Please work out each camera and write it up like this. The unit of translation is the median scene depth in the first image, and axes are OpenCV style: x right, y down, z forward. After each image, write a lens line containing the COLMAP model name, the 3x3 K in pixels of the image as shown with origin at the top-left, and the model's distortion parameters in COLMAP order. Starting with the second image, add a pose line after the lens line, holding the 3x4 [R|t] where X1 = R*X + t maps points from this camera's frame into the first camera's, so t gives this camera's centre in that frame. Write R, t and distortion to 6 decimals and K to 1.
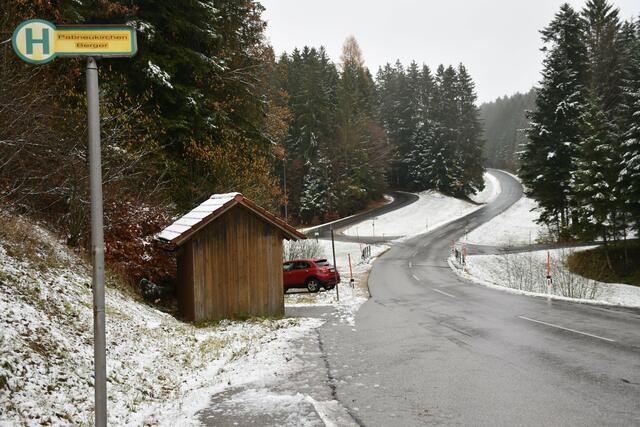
lens RADIAL K [[783.4, 0, 320.0], [0, 783.4, 213.5], [0, 0, 1]] dist [0.010432, 0.396119]
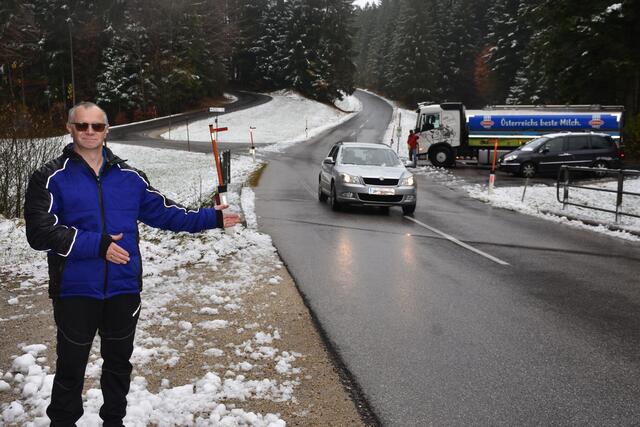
lens RADIAL K [[832.0, 0, 320.0], [0, 832.0, 213.5], [0, 0, 1]] dist [0.041190, 0.484049]
pose [[0.977743, 0.018717, 0.208971, 0.036178], [-0.039357, 0.994694, 0.095055, 0.039982], [-0.206083, -0.101164, 0.973291, 0.808452]]
